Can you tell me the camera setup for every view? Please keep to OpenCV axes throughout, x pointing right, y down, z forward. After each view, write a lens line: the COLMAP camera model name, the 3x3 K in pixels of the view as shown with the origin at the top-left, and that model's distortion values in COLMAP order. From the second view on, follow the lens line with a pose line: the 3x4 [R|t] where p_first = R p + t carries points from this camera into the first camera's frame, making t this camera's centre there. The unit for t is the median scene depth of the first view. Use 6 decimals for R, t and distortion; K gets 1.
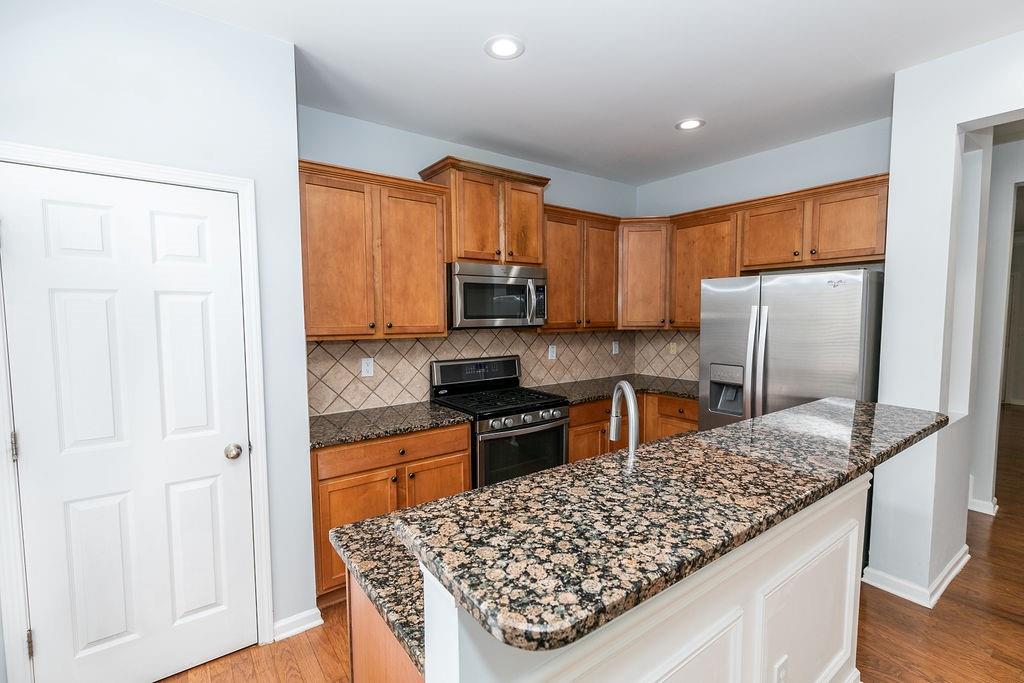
lens RADIAL K [[466.0, 0, 504.5], [0, 466.0, 345.3], [0, 0, 1]] dist [0.009246, -0.002503]
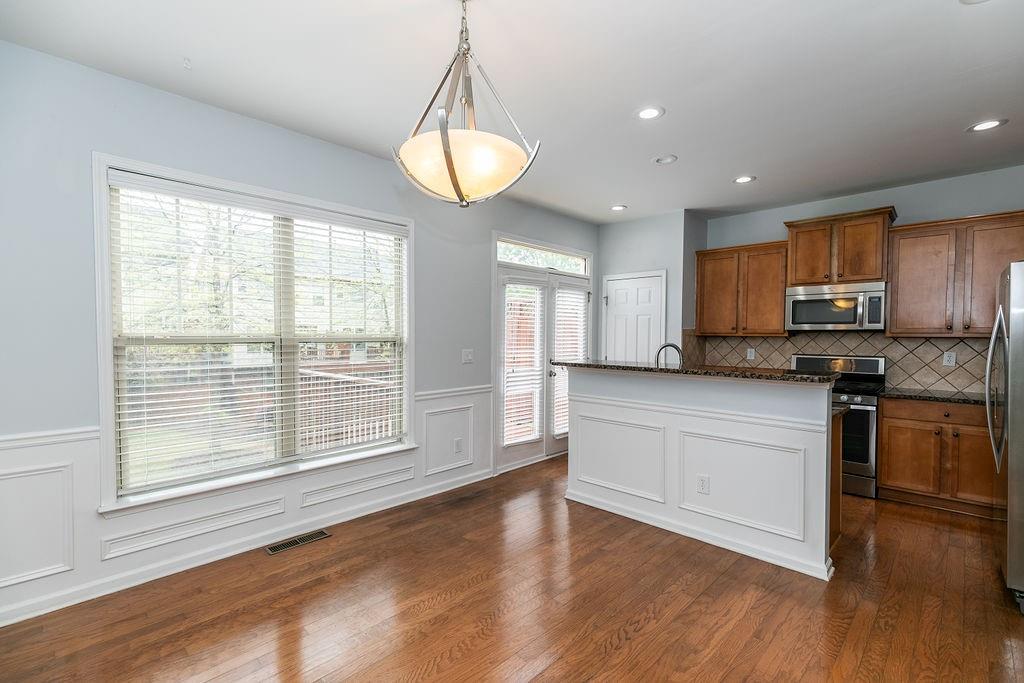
lens RADIAL K [[466.0, 0, 515.7], [0, 466.0, 345.2], [0, 0, 1]] dist [0.009246, -0.002503]
pose [[0.172093, 0.028992, -0.984654, 1.196484], [-0.071765, 0.997280, 0.016821, 0.047752], [0.982463, 0.067769, 0.173705, -0.140566]]
